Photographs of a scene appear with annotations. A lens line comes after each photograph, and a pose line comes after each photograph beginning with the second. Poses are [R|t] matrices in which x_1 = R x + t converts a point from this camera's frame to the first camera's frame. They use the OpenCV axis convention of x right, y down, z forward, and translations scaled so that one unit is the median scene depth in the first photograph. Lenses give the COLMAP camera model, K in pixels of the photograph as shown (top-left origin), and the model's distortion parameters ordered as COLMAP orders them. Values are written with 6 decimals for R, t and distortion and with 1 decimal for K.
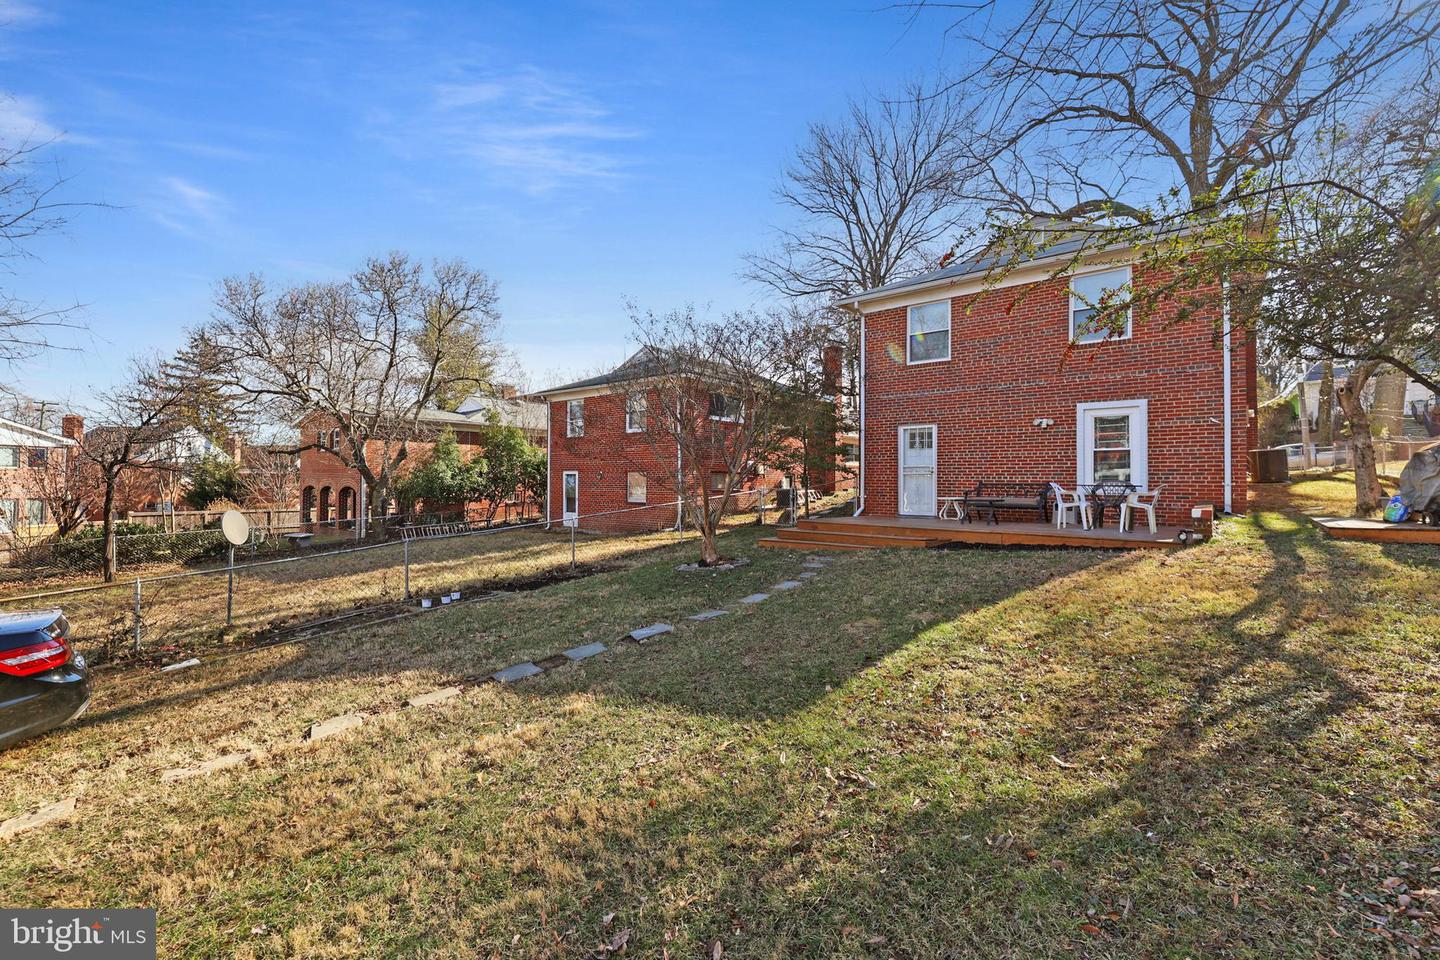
lens RADIAL K [[606.8, 0, 720.0], [0, 606.8, 480.0], [0, 0, 1]] dist [0.000846, 0.000103]
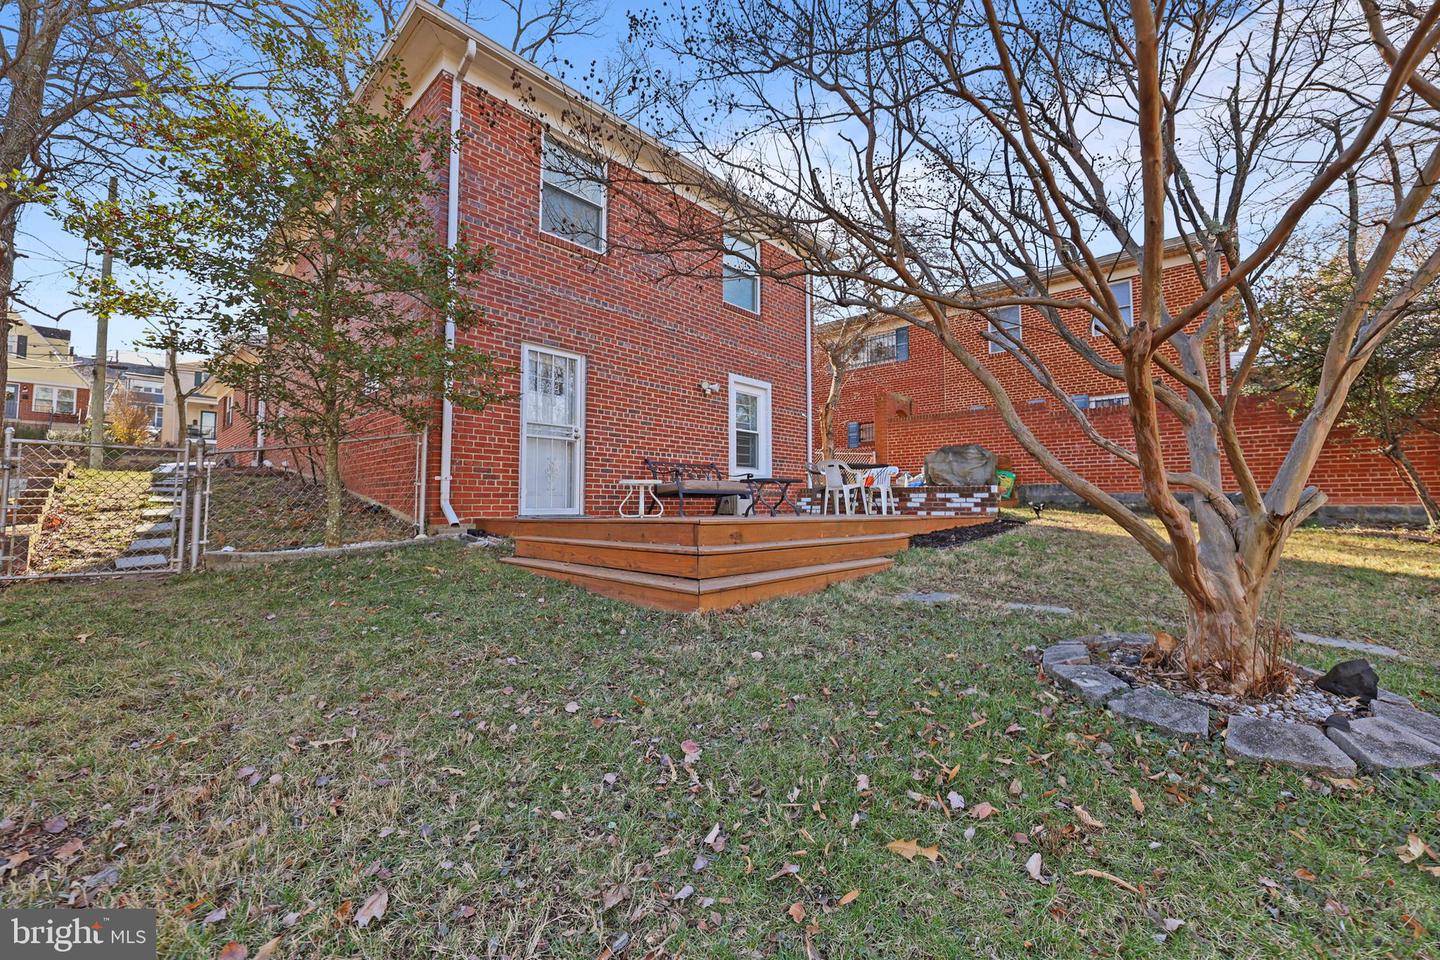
lens RADIAL K [[583.4, 0, 720.0], [0, 583.4, 480.0], [0, 0, 1]] dist [-0.000089, 0.000016]
pose [[0.056258, 0.038027, 0.997692, -0.209058], [-0.006180, 0.999269, -0.037738, 0.052031], [-0.998397, -0.004043, 0.056452, 0.932746]]
